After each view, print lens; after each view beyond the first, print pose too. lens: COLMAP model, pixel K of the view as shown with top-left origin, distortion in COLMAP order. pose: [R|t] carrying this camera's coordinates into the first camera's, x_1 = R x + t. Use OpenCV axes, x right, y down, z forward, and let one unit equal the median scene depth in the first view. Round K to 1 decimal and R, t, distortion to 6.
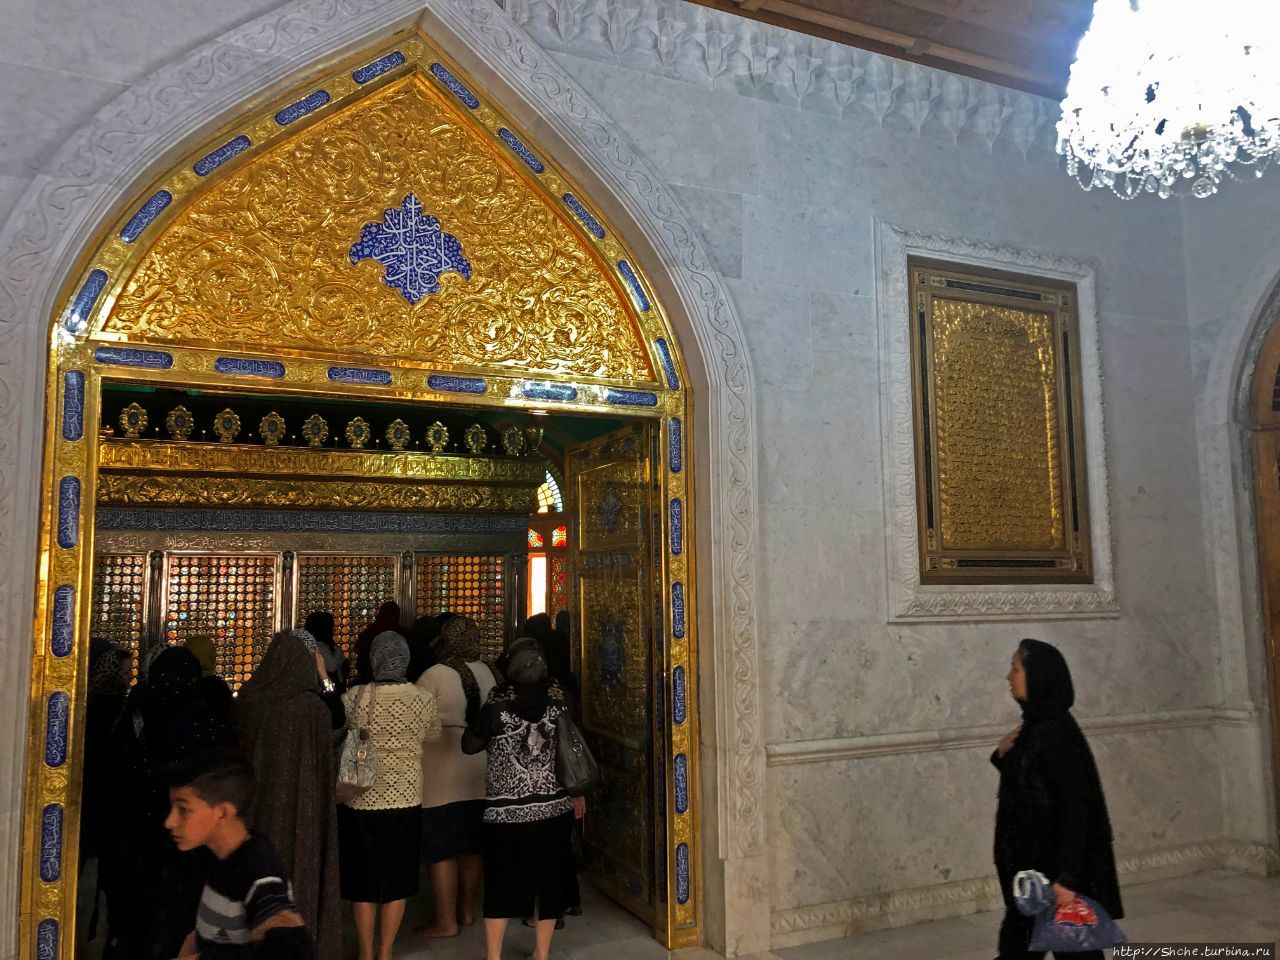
lens RADIAL K [[1063.5, 0, 639.2], [0, 1063.5, 473.5], [0, 0, 1]] dist [0.024674, -0.026521]
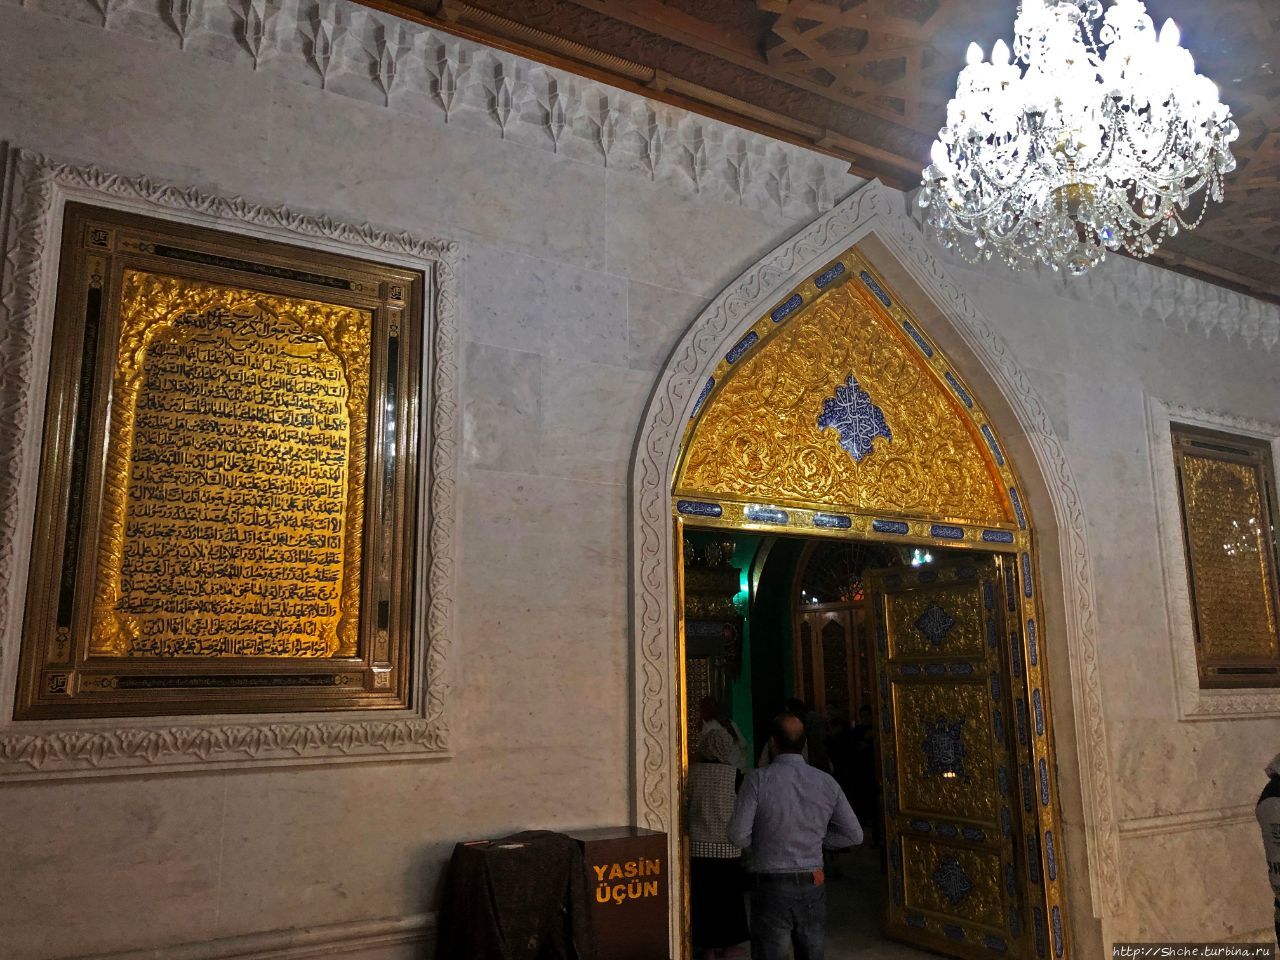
lens RADIAL K [[1063.5, 0, 639.3], [0, 1063.5, 484.3], [0, 0, 1]] dist [0.024674, -0.026521]
pose [[0.994848, 0.015262, 0.100220, -0.509988], [-0.007427, 0.996919, -0.078085, -0.030351], [-0.101103, 0.076939, 0.991897, -0.177706]]
